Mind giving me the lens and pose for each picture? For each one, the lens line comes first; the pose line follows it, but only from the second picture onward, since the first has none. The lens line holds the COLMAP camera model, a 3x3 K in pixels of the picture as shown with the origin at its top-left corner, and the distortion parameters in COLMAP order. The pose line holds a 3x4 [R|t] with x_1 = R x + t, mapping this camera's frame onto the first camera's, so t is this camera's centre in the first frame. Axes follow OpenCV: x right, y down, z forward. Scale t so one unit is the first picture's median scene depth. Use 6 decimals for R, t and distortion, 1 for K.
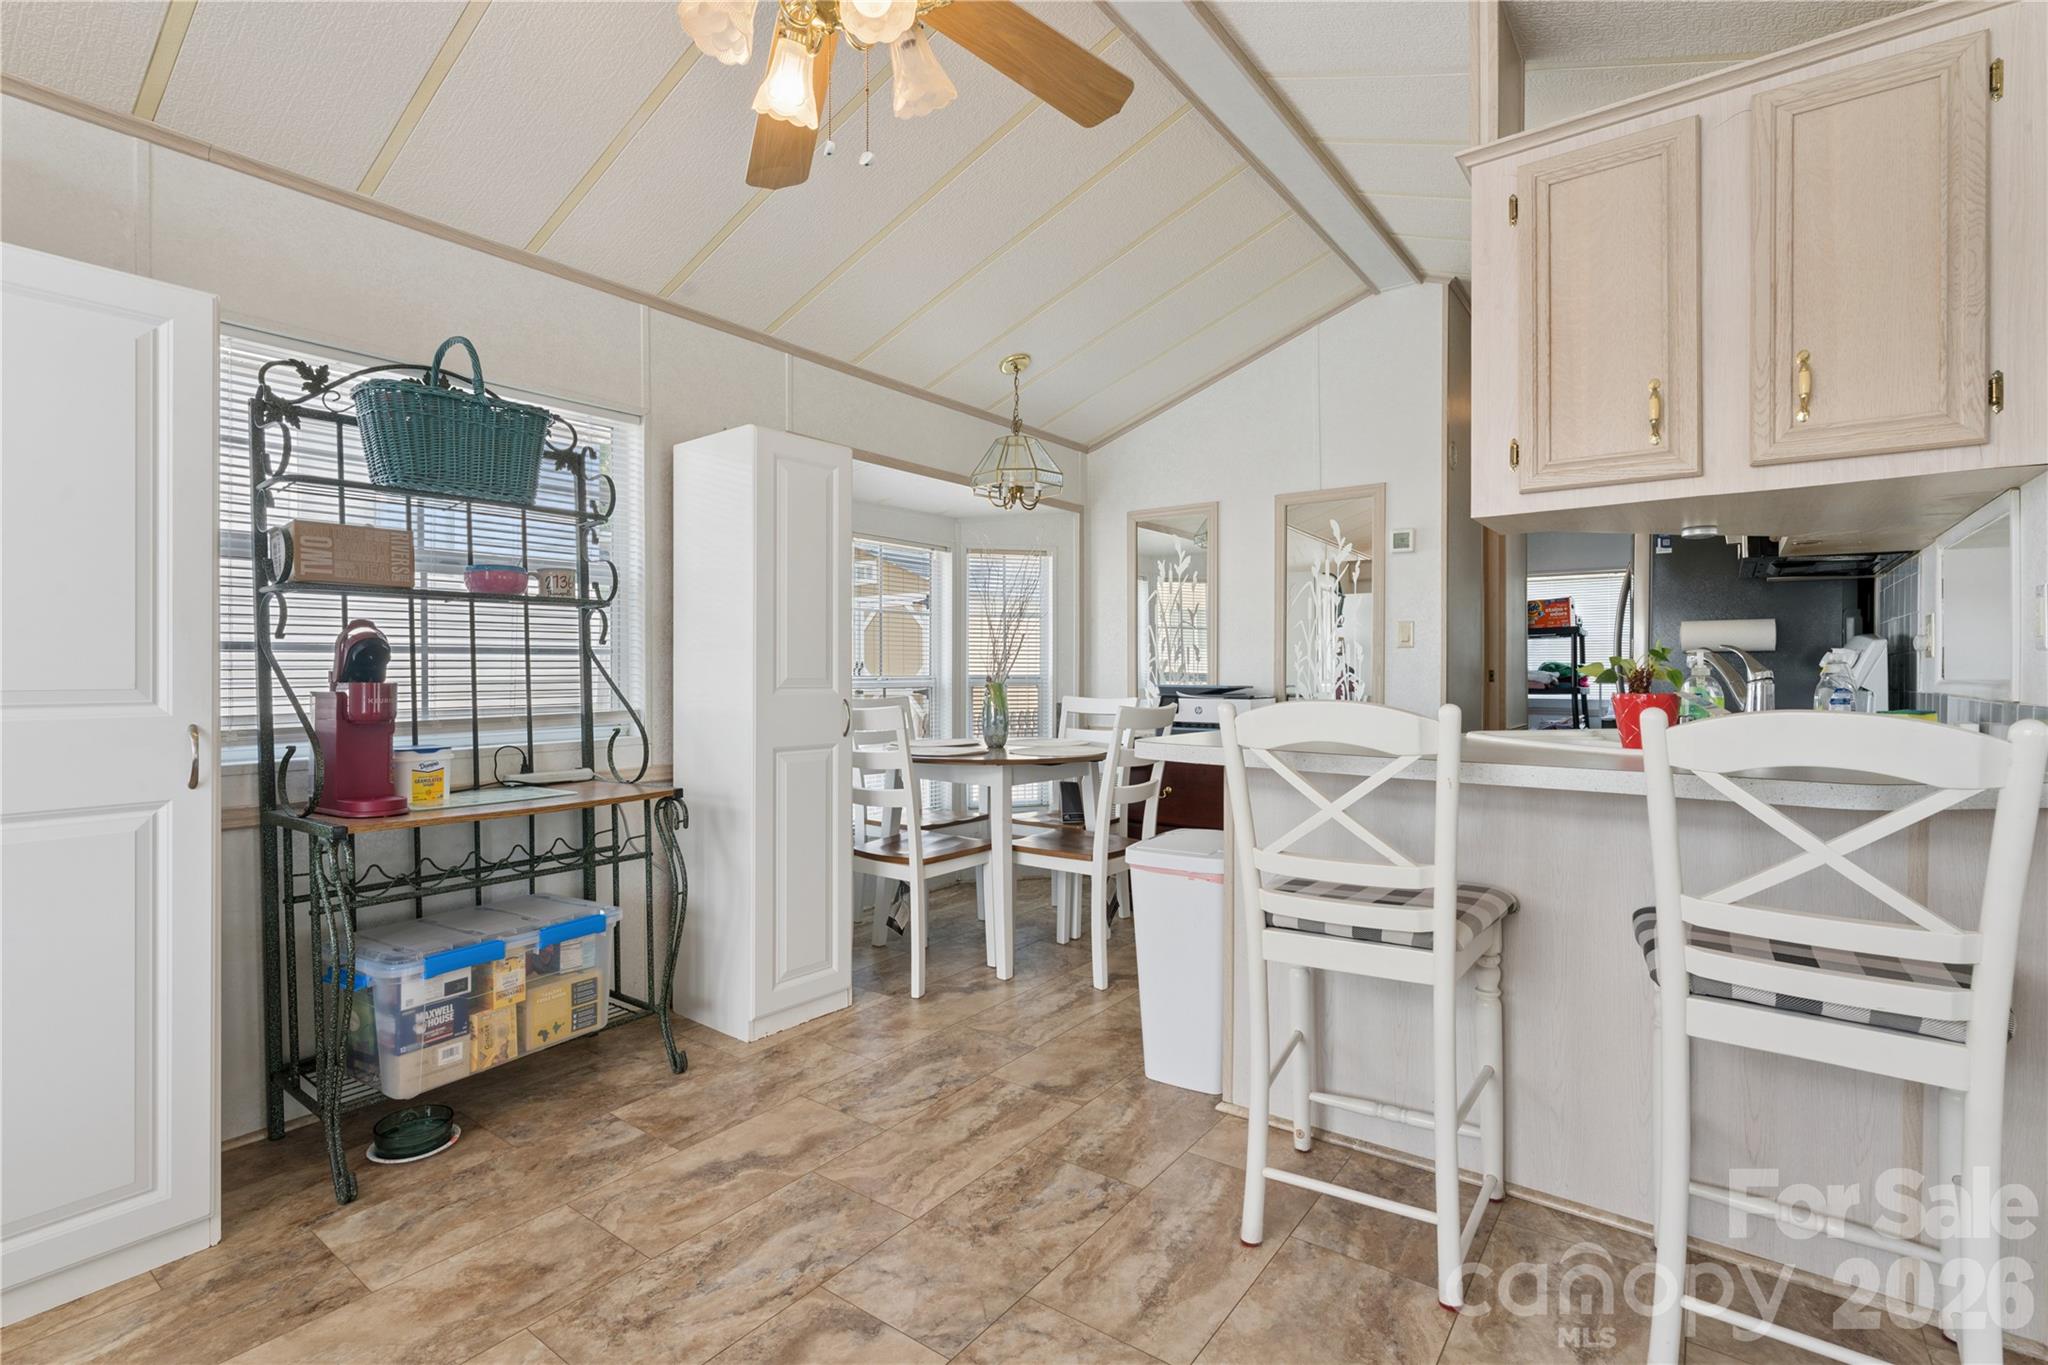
lens RADIAL K [[934.4, 0, 1013.6], [0, 934.4, 663.8], [0, 0, 1]] dist [-0.004741, 0.000391]
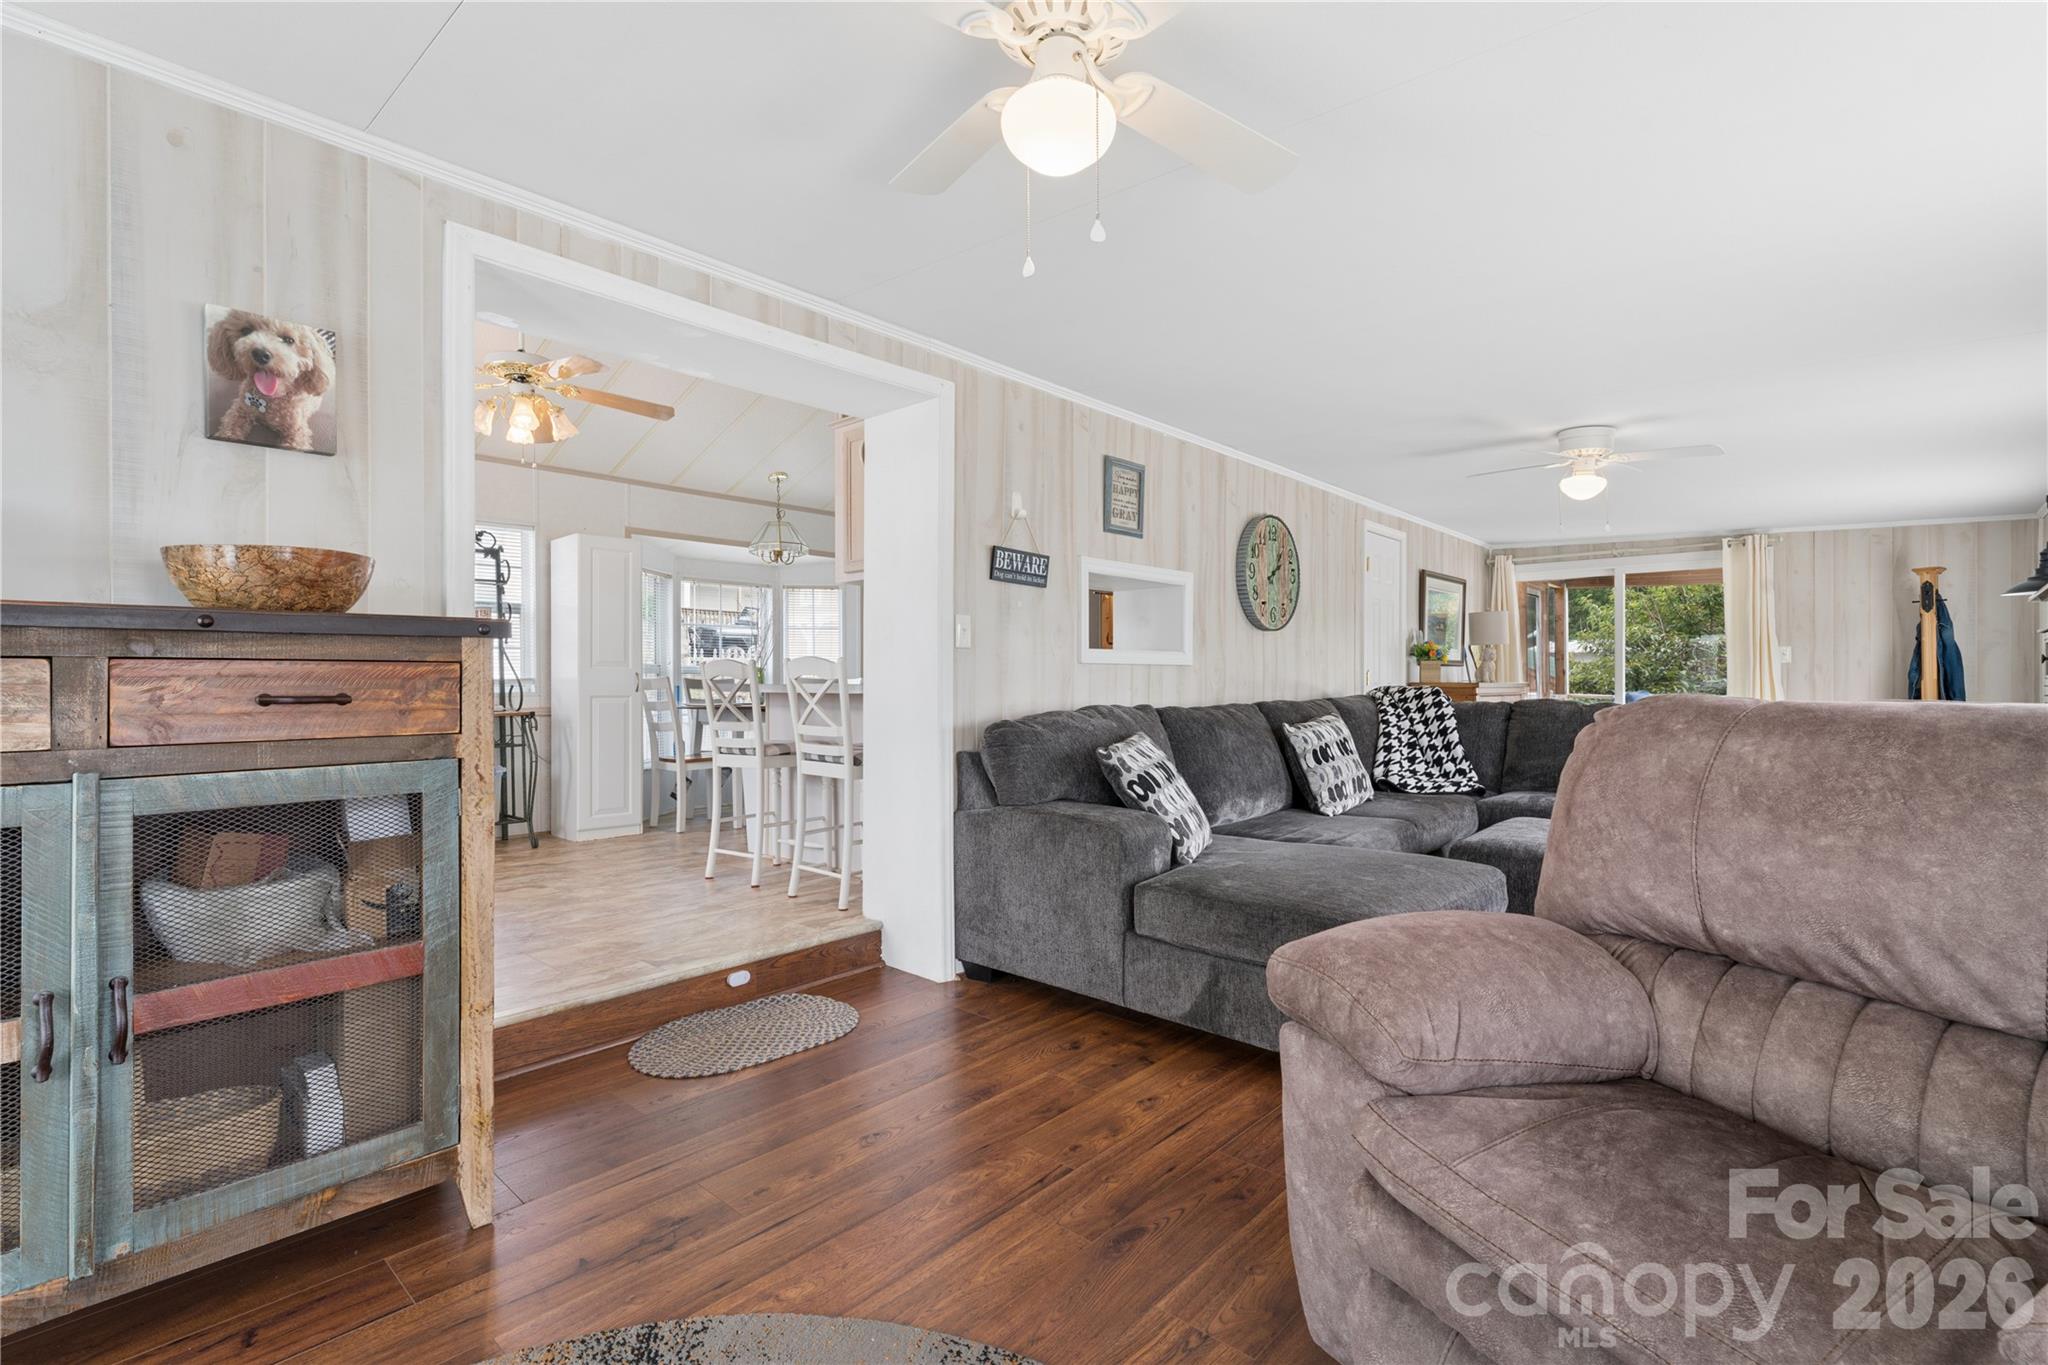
lens RADIAL K [[934.4, 0, 1020.5], [0, 934.4, 682.5], [0, 0, 1]] dist [-0.004741, 0.000391]
pose [[0.996155, -0.002955, -0.087556, 0.914493], [0.003312, 0.999987, 0.003941, 0.062219], [0.087543, -0.004216, 0.996152, -0.990242]]
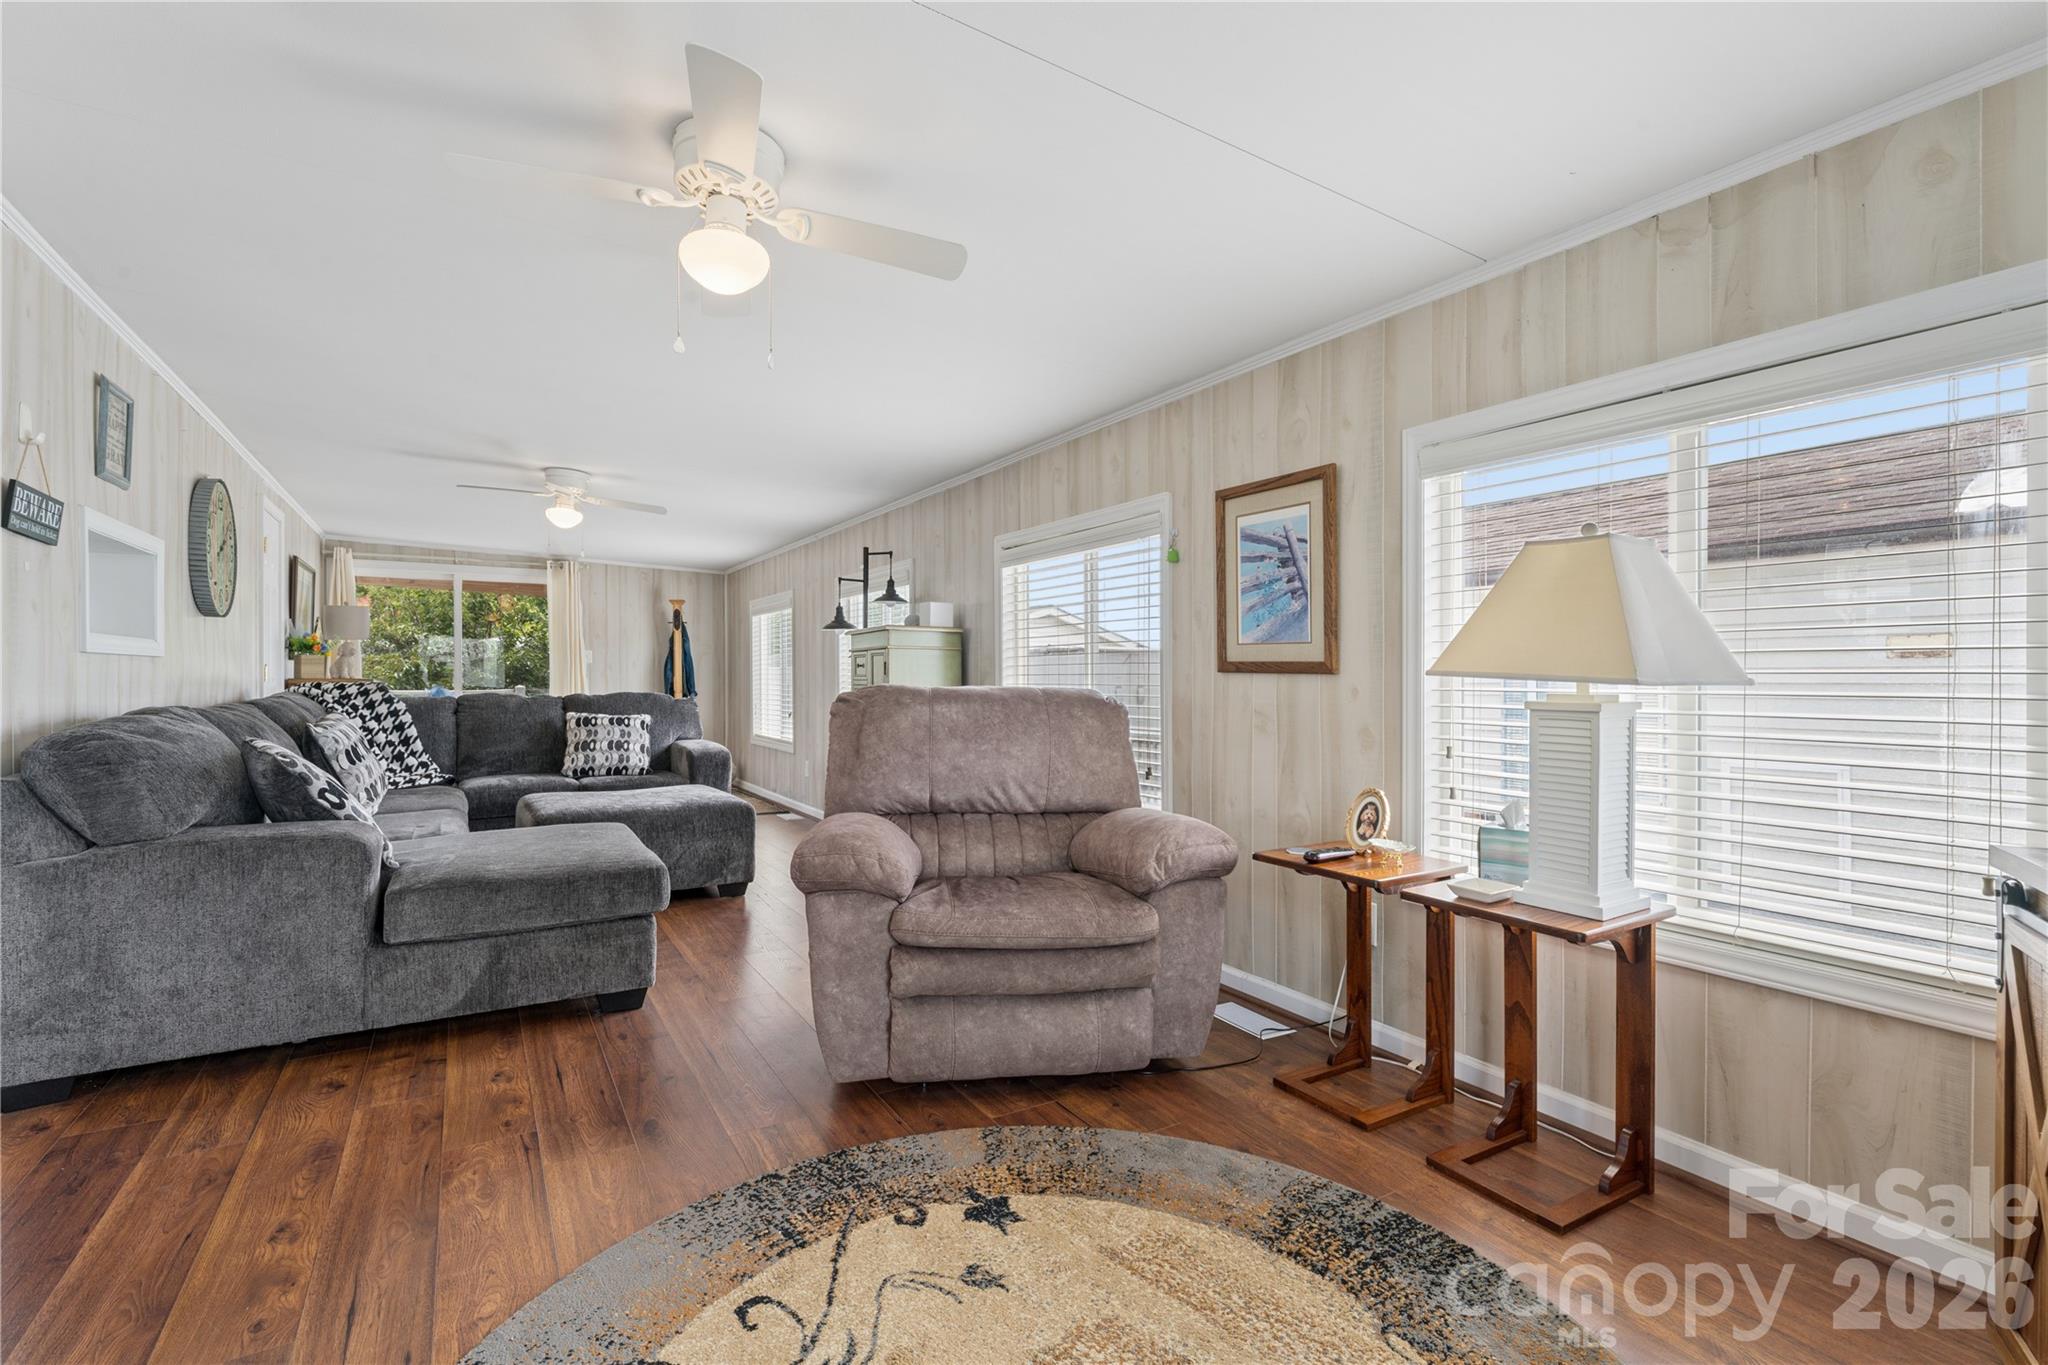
lens RADIAL K [[934.4, 0, 1033.3], [0, 934.4, 686.7], [0, 0, 1]] dist [-0.004741, 0.000391]
pose [[0.364318, -0.011394, 0.931205, 0.238616], [-0.002673, 0.999908, 0.013280, 0.060667], [-0.931271, -0.007327, 0.364255, -0.926212]]
